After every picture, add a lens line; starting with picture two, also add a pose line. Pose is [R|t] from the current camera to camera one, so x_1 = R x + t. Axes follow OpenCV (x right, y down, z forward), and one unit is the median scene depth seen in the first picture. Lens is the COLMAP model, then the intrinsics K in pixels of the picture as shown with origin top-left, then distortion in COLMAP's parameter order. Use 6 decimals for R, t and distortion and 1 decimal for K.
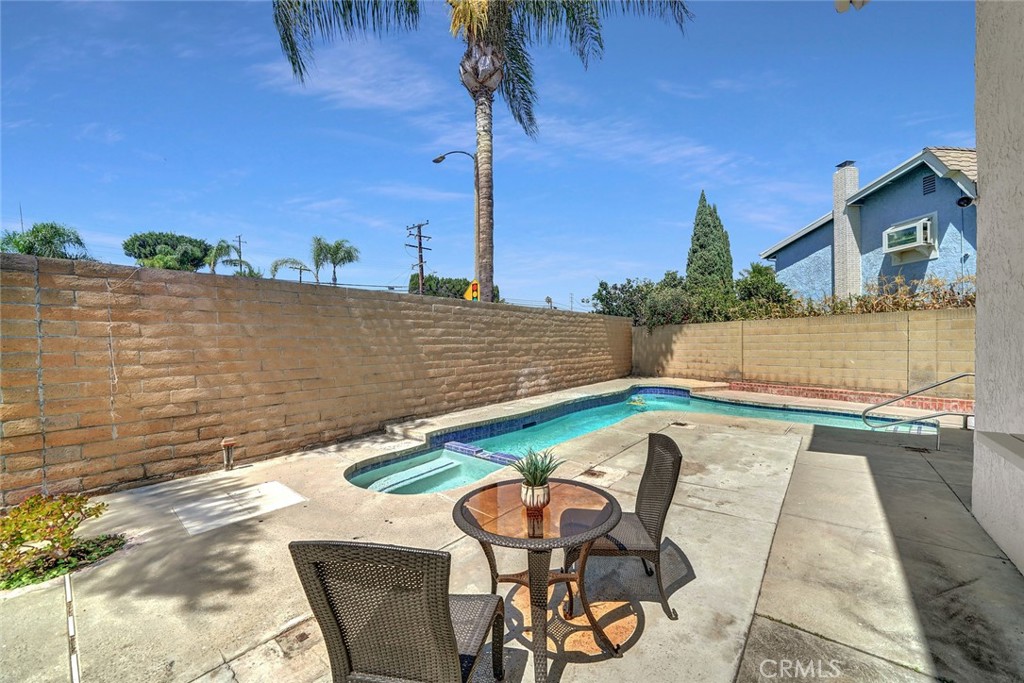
lens RADIAL K [[362.8, 0, 512.0], [0, 362.8, 341.5], [0, 0, 1]] dist [-0.012272, 0.000031]
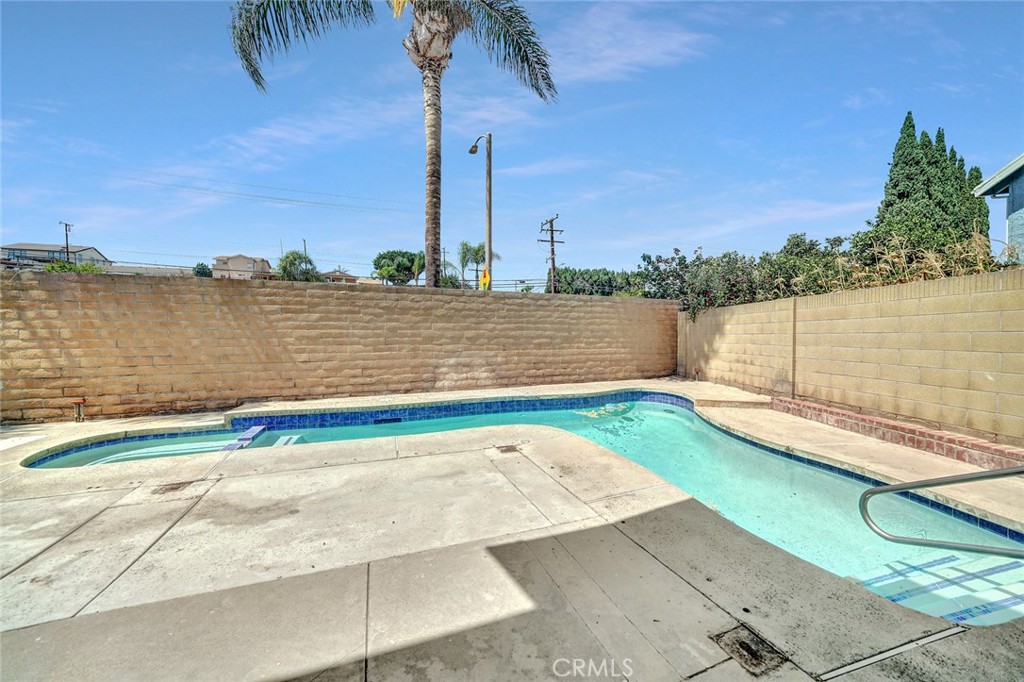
lens RADIAL K [[345.3, 0, 509.3], [0, 345.3, 335.5], [0, 0, 1]] dist [-0.010959, 0.000242]
pose [[0.882303, 0.015329, -0.470433, 0.580293], [-0.010607, 0.999863, 0.012686, 0.005519], [0.470563, -0.006202, 0.882345, 0.323339]]
